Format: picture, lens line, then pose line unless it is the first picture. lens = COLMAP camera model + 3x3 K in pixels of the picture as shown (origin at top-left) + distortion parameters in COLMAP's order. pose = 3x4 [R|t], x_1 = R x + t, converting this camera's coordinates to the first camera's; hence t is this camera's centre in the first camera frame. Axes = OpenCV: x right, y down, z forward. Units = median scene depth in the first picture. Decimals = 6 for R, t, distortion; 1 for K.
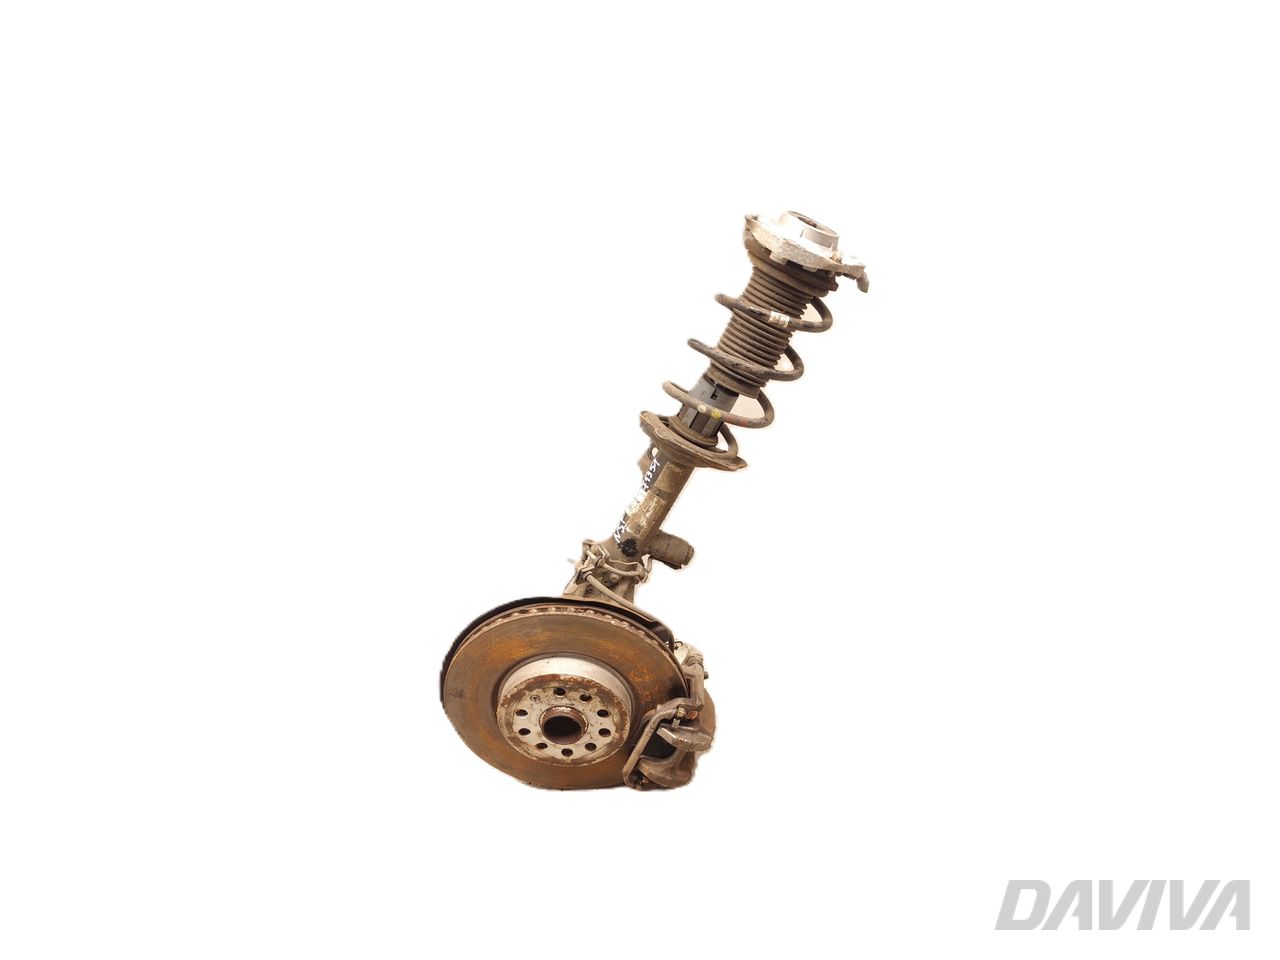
lens RADIAL K [[911.5, 0, 656.8], [0, 911.5, 437.2], [0, 0, 1]] dist [0.008976, -0.025051]
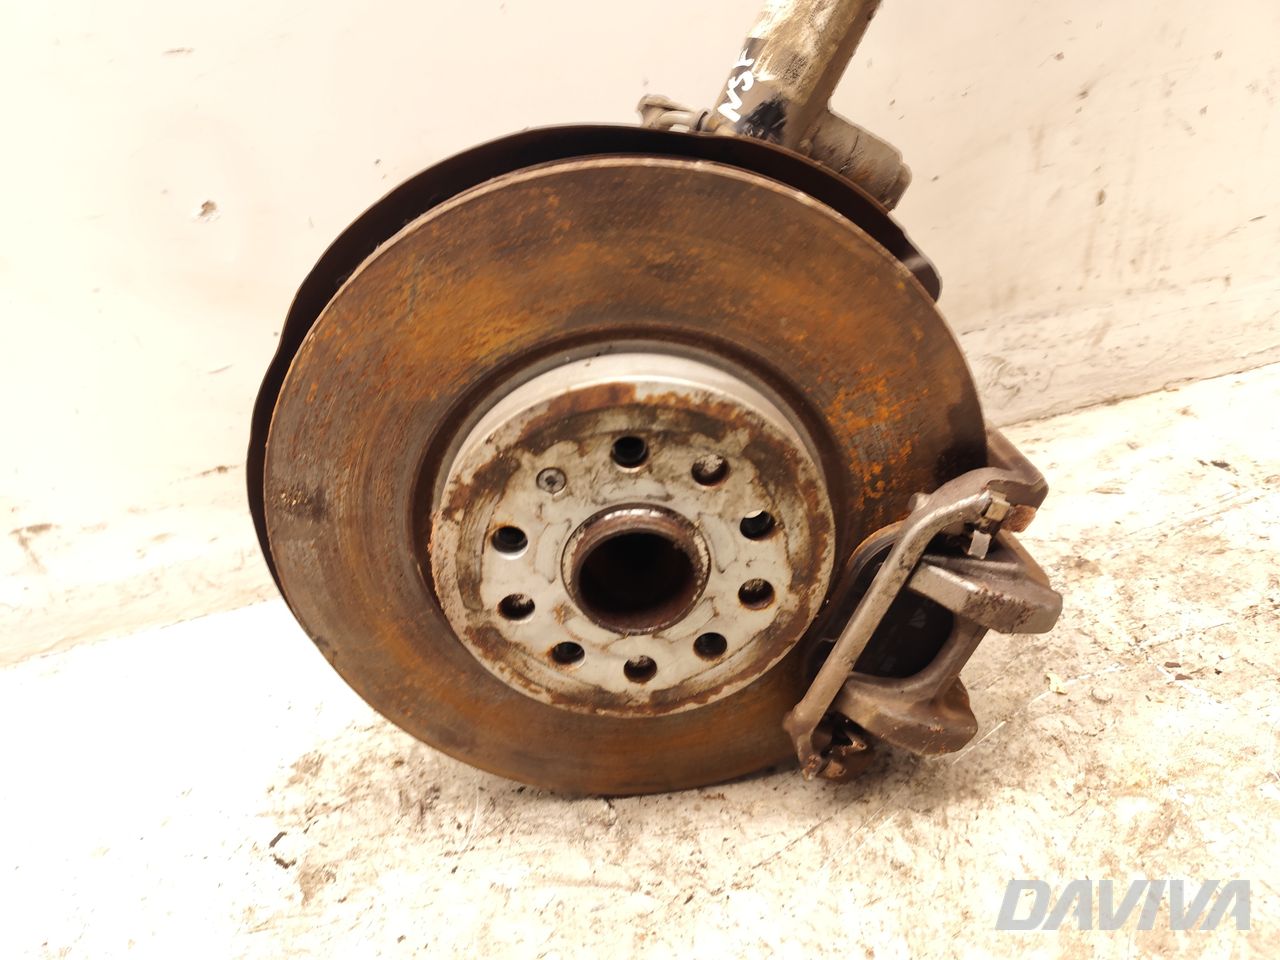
lens RADIAL K [[911.5, 0, 627.0], [0, 911.5, 478.6], [0, 0, 1]] dist [0.008976, -0.025051]
pose [[0.996768, -0.044216, 0.067072, -0.125741], [0.047023, 0.998058, -0.040855, 0.293316], [-0.065136, 0.043877, 0.996911, 0.668147]]
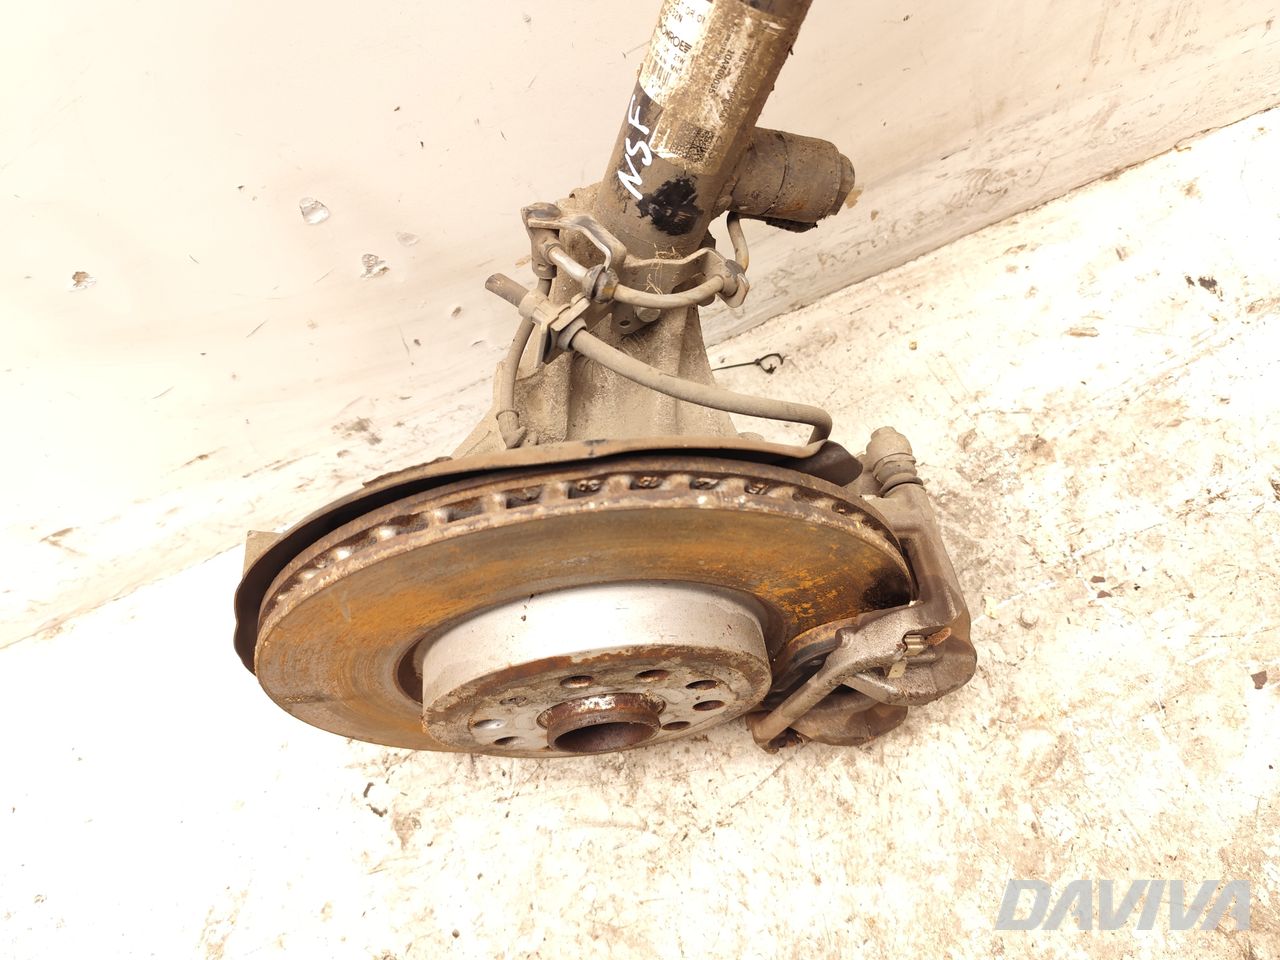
lens RADIAL K [[911.5, 0, 634.0], [0, 911.5, 489.3], [0, 0, 1]] dist [0.008976, -0.025051]
pose [[0.978338, -0.204916, -0.029408, -0.058254], [0.192442, 0.847887, 0.494018, 0.045824], [-0.076298, -0.488976, 0.868954, 0.708978]]
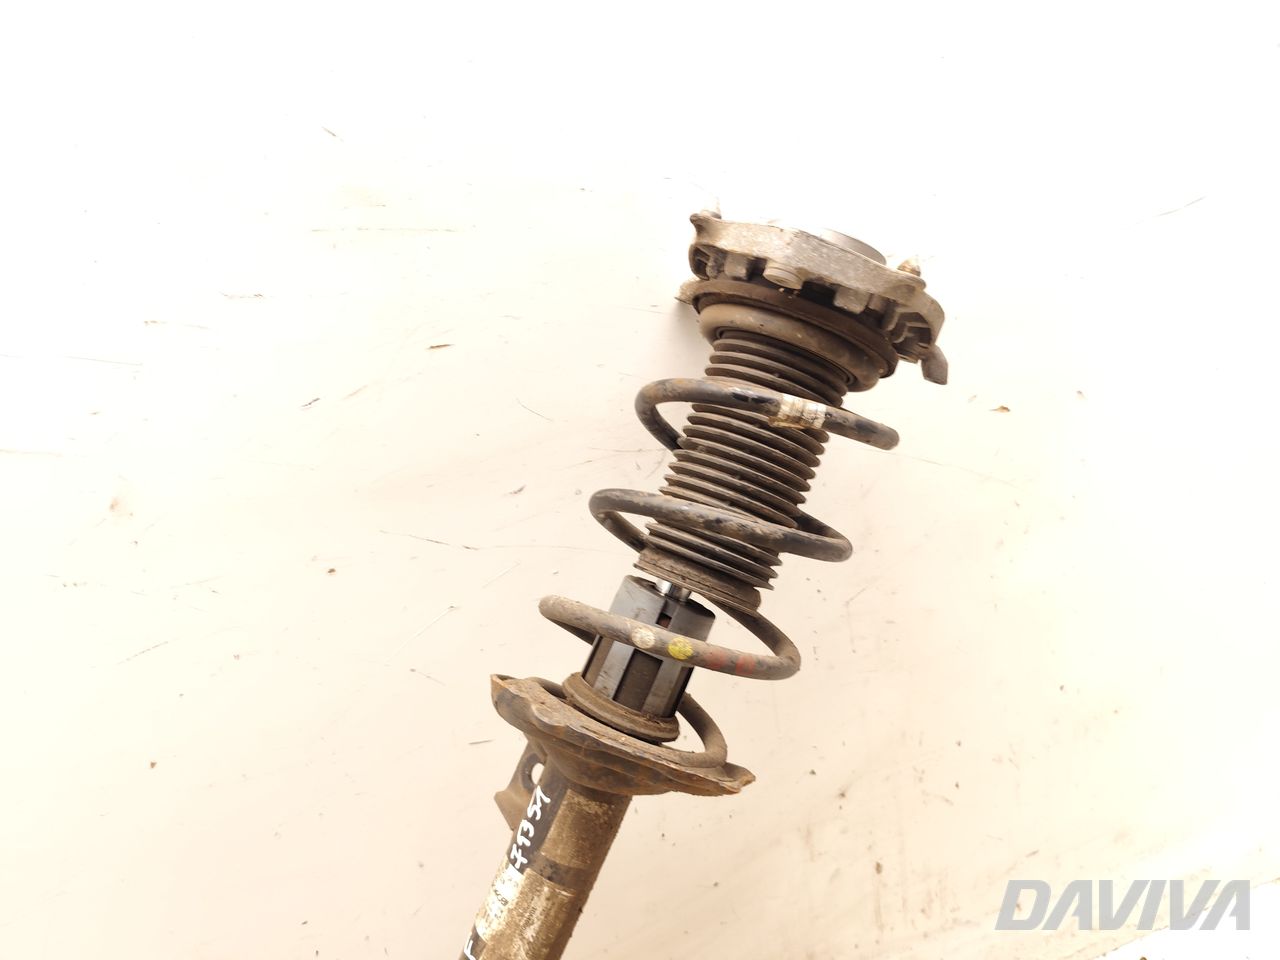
lens RADIAL K [[911.5, 0, 668.1], [0, 911.5, 470.8], [0, 0, 1]] dist [0.008976, -0.025051]
pose [[0.986434, -0.063812, 0.151250, 0.003125], [0.109029, 0.943466, -0.313025, 0.024943], [-0.122724, 0.325269, 0.937624, 0.558399]]
